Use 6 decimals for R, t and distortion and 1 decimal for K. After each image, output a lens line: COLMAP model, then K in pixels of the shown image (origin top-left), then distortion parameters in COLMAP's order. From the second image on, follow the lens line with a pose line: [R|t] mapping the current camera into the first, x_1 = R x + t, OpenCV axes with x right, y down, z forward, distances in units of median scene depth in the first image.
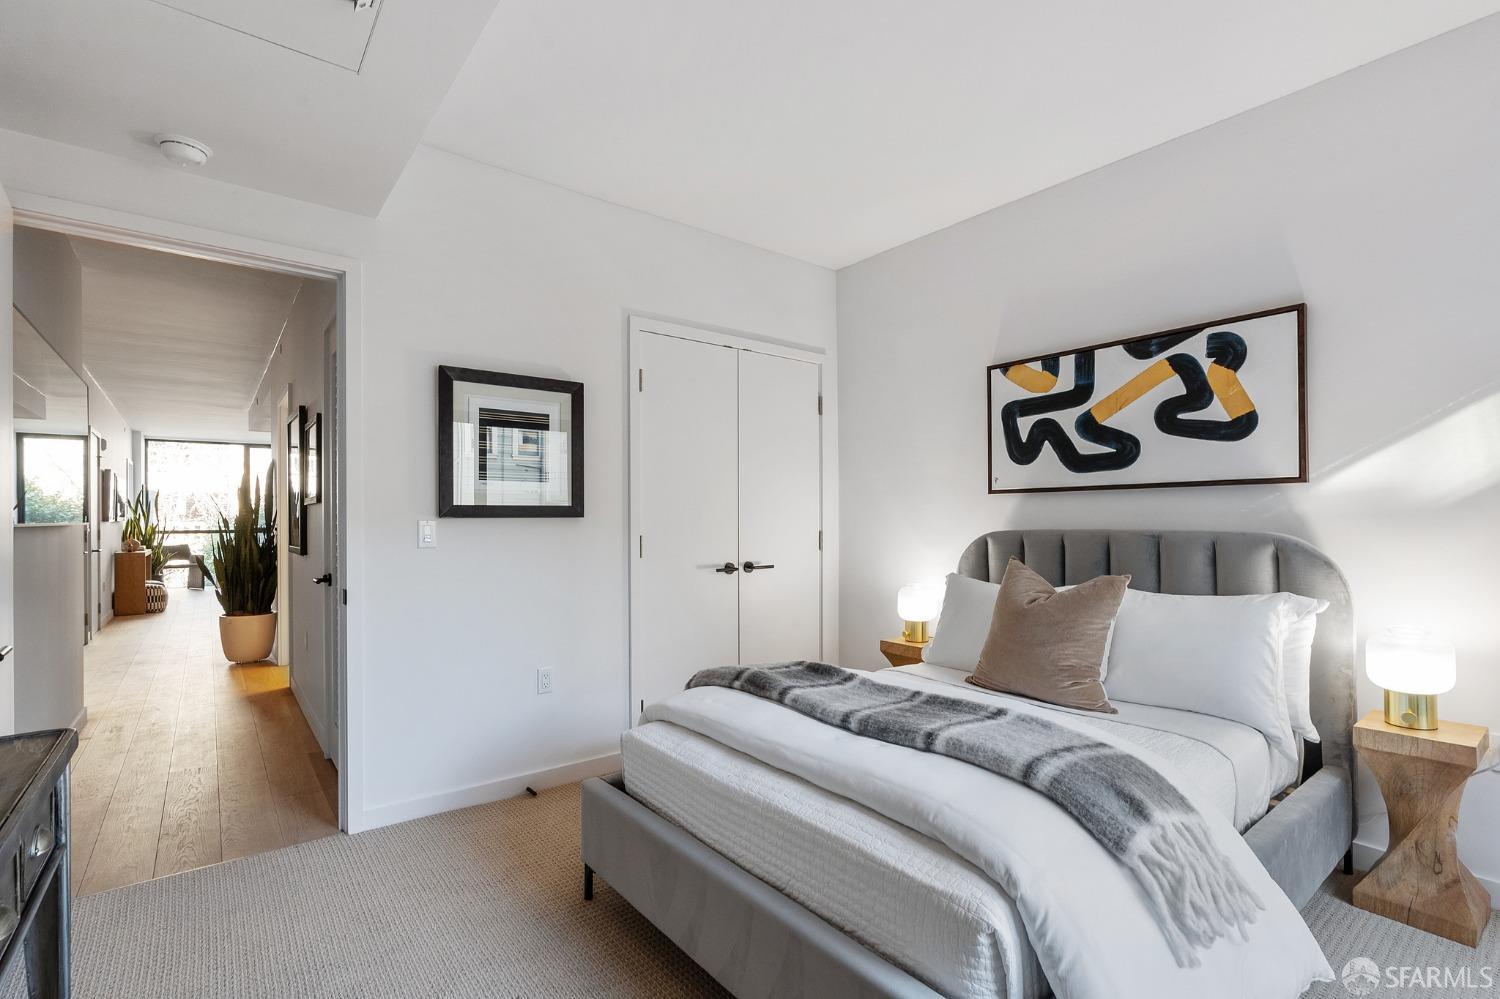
lens RADIAL K [[692.2, 0, 746.3], [0, 692.2, 499.3], [0, 0, 1]] dist [-0.006493, 0.002299]
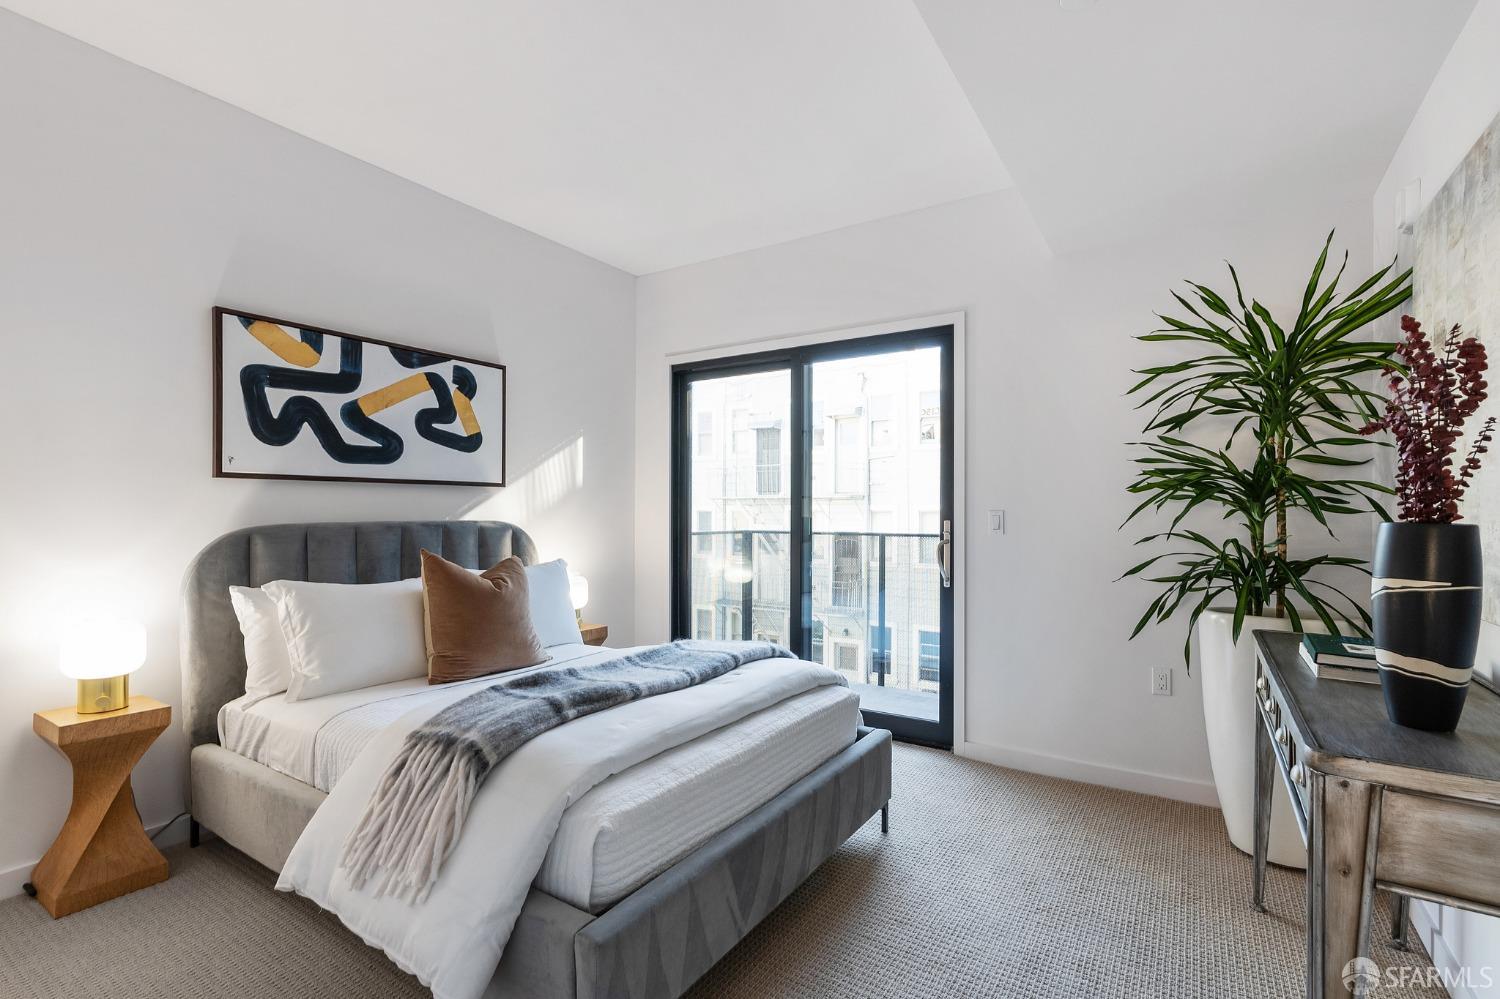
lens RADIAL K [[692.2, 0, 746.1], [0, 692.2, 514.4], [0, 0, 1]] dist [-0.006493, 0.002299]
pose [[-0.316137, -0.001218, 0.948713, -0.650885], [-0.029149, 0.999540, -0.008430, 0.027200], [-0.948266, -0.030319, -0.316027, 0.823481]]
